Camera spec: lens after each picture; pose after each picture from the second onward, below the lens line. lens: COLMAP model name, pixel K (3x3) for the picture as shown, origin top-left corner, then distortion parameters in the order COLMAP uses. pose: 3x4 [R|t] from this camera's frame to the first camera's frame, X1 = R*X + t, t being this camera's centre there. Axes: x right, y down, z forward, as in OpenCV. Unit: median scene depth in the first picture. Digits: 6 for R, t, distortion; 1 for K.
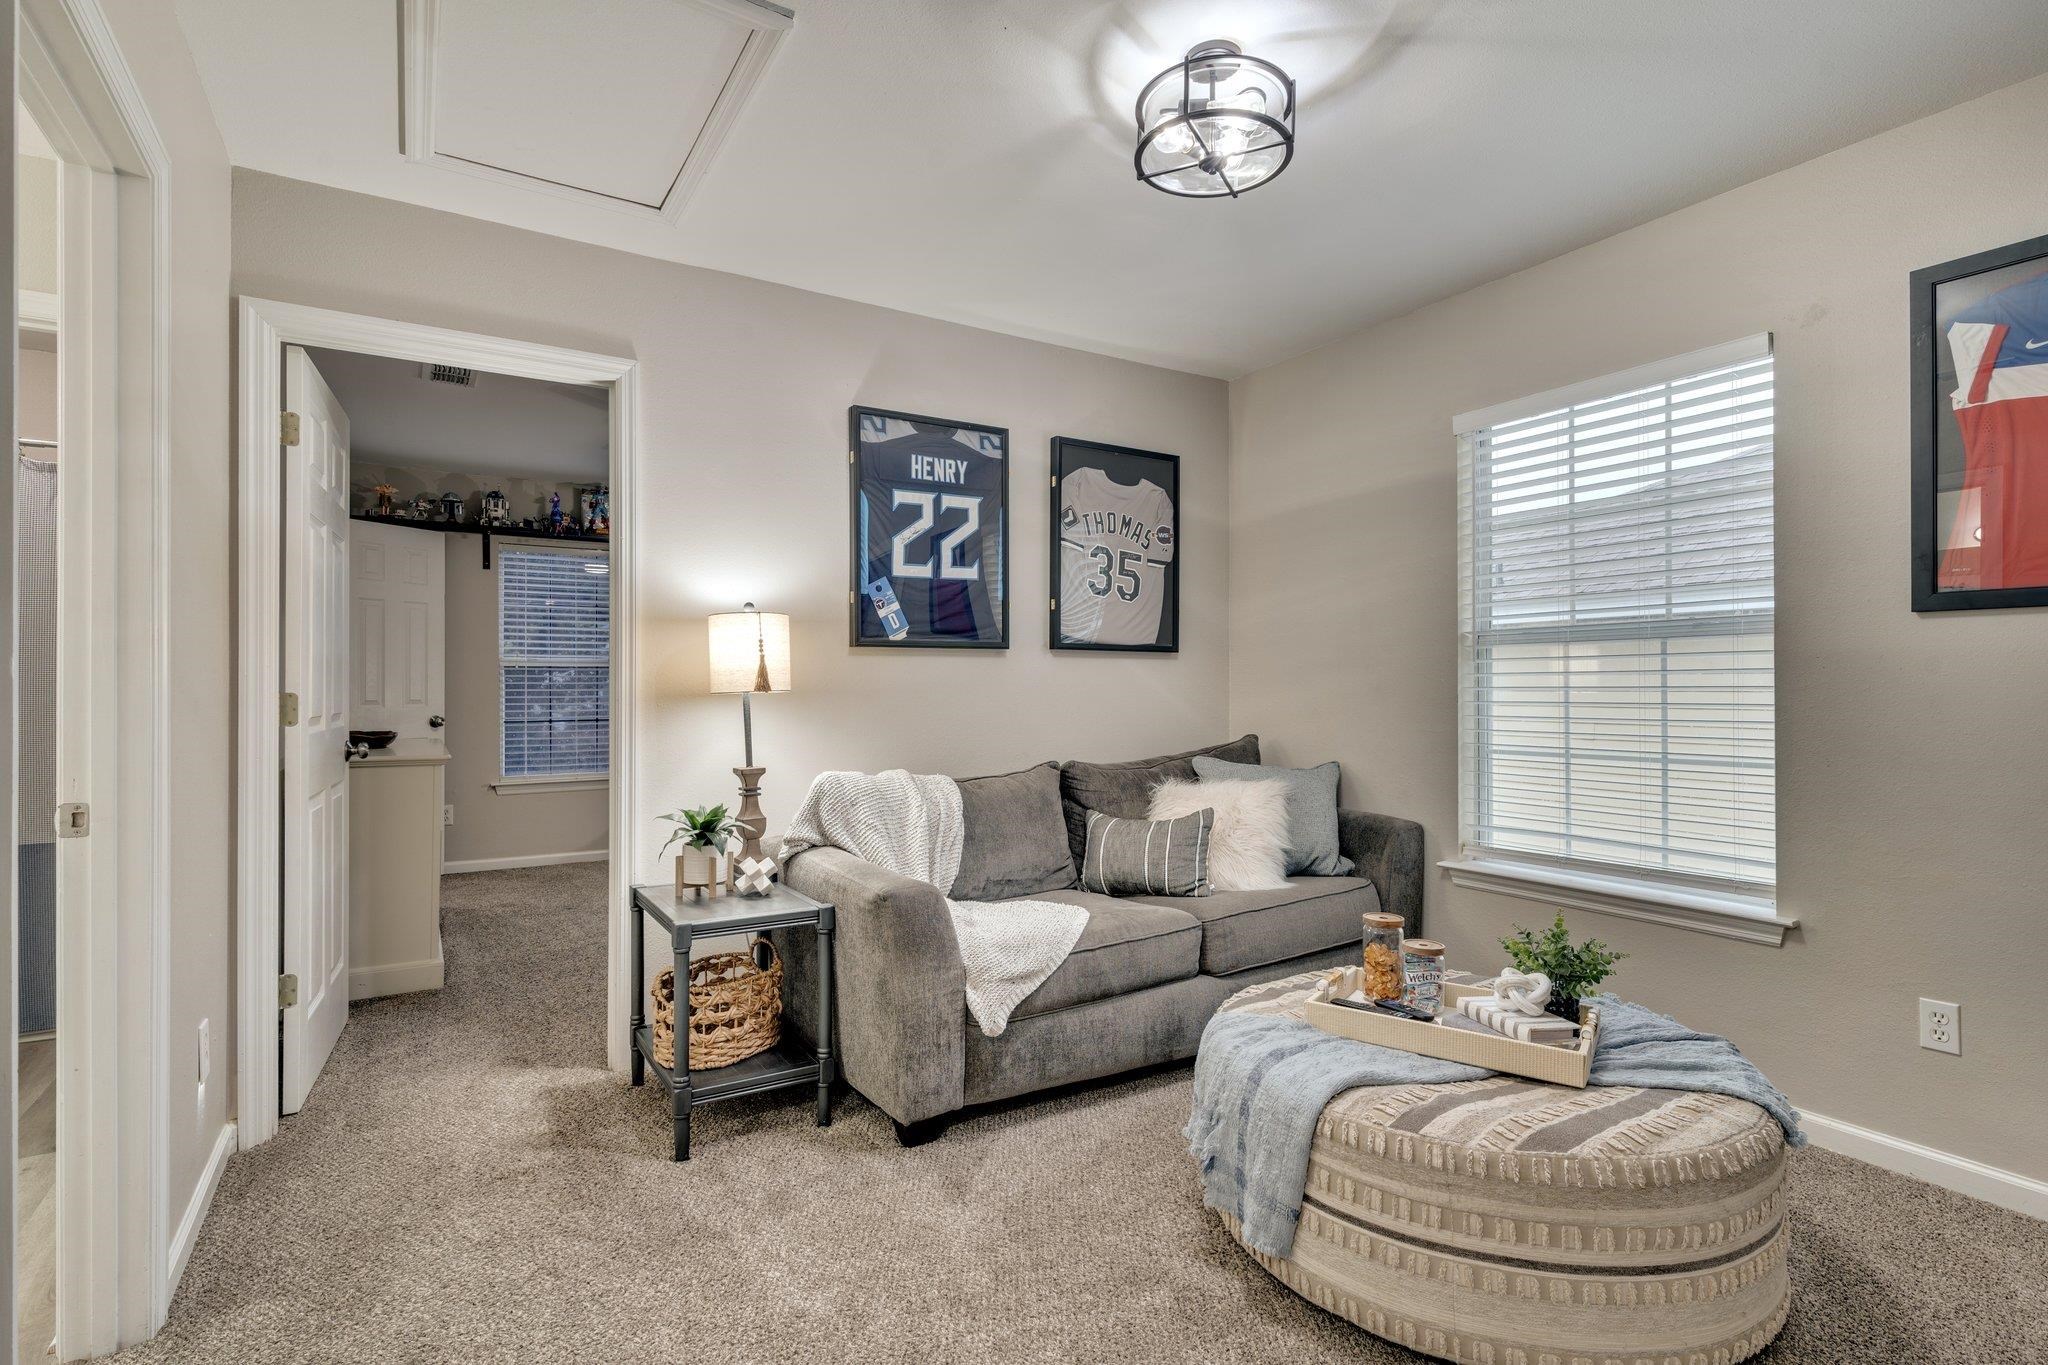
lens RADIAL K [[984.0, 0, 1011.6], [0, 984.0, 691.0], [0, 0, 1]] dist [0.003095, 0.000858]
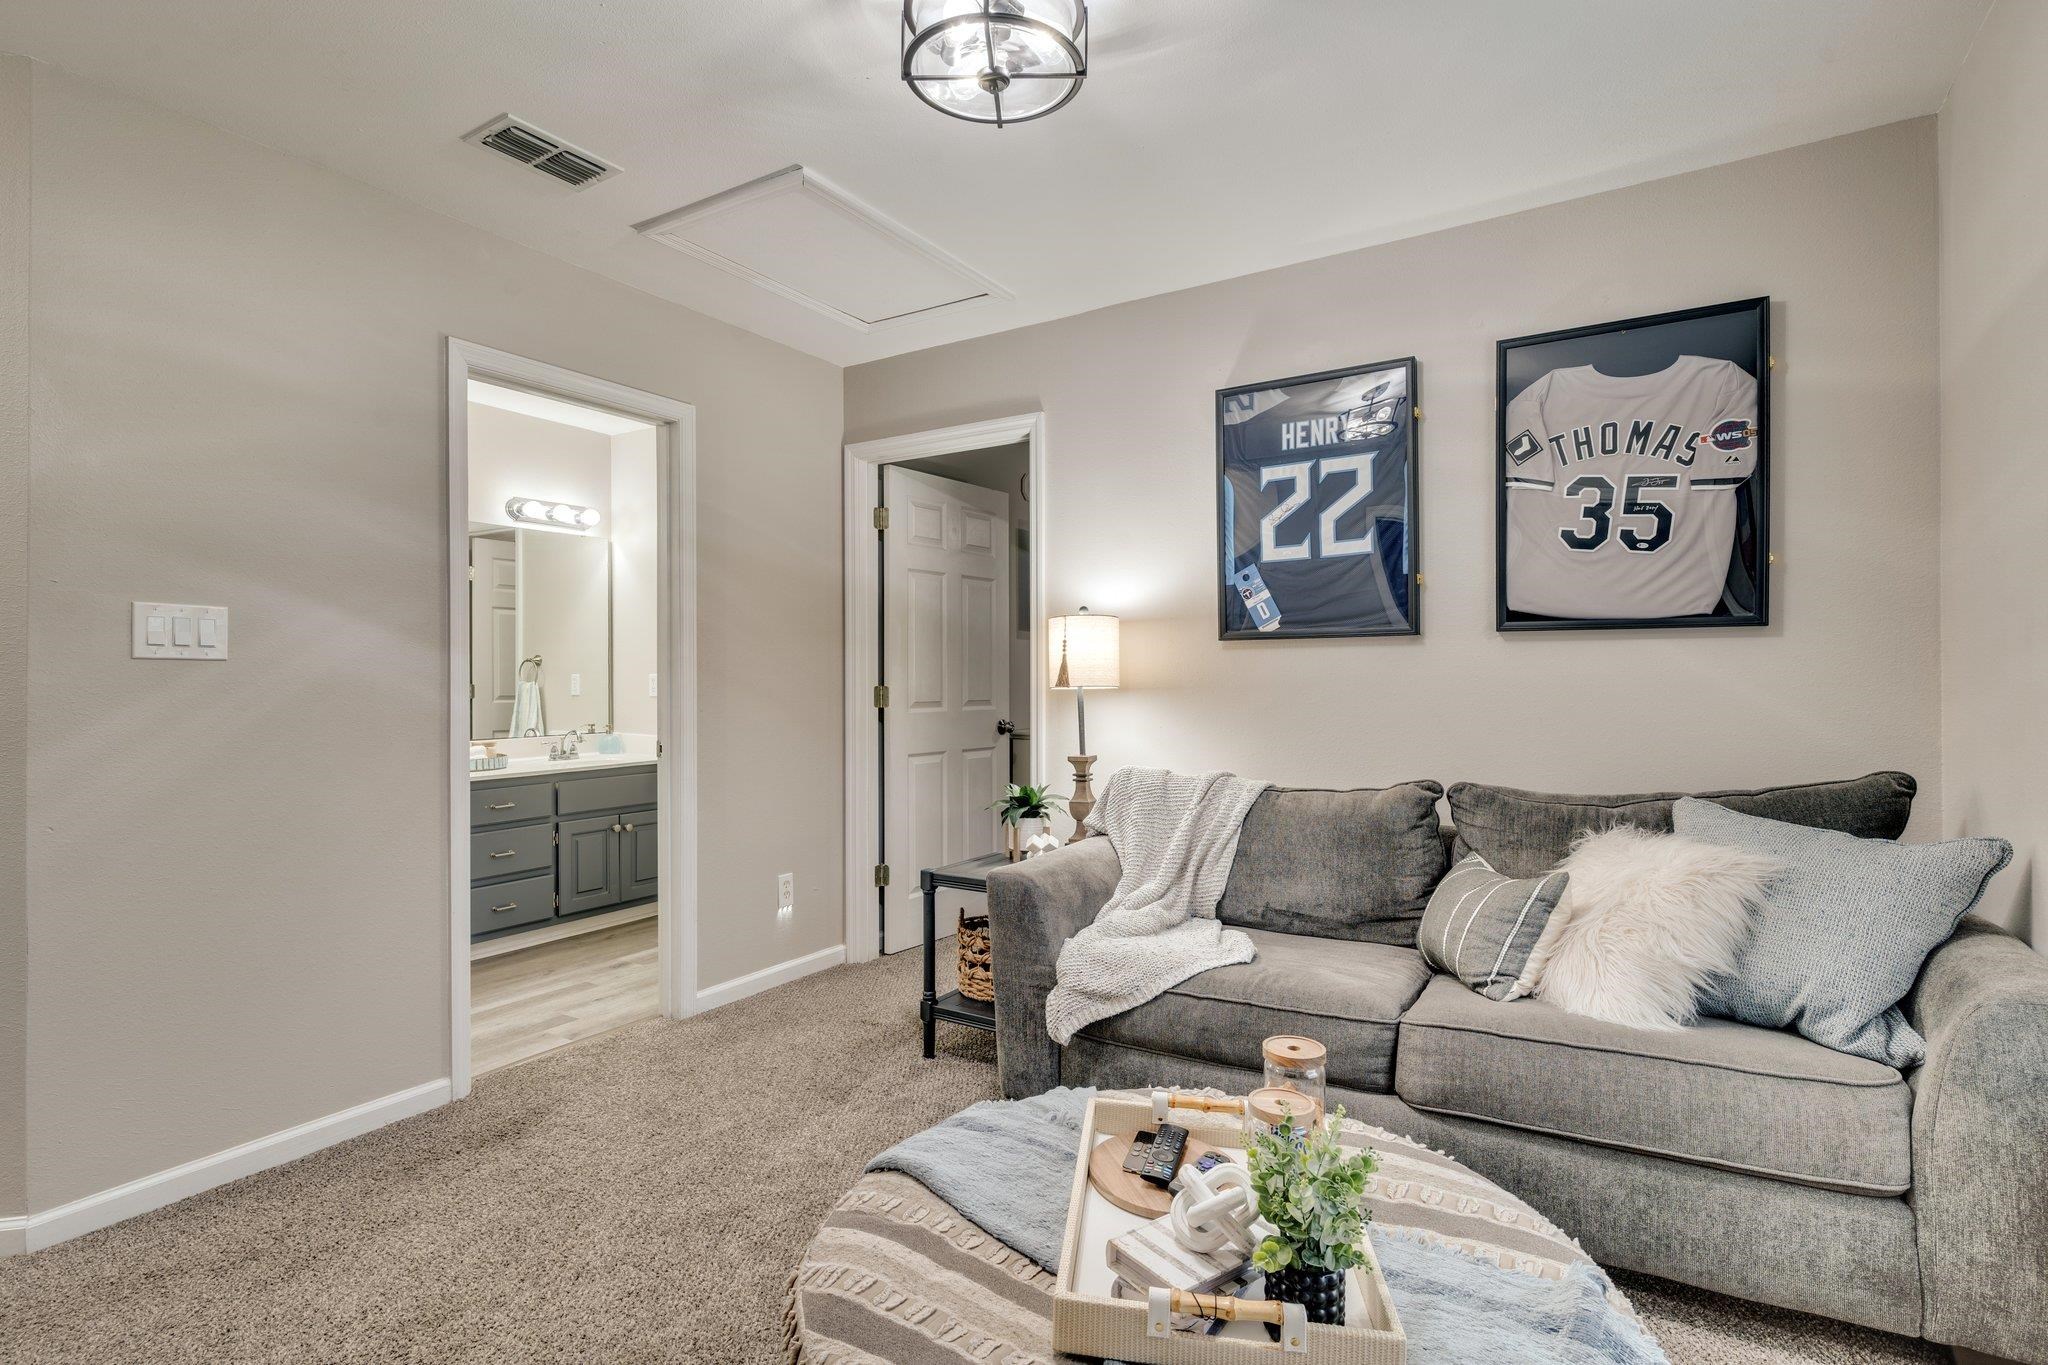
lens RADIAL K [[983.3, 0, 1018.1], [0, 983.3, 687.1], [0, 0, 1]] dist [0.001212, -0.000413]
pose [[0.438794, 0.003740, -0.898580, 0.601178], [-0.004603, 0.999988, 0.001914, -0.000811], [0.898576, 0.003296, 0.438806, 0.390897]]
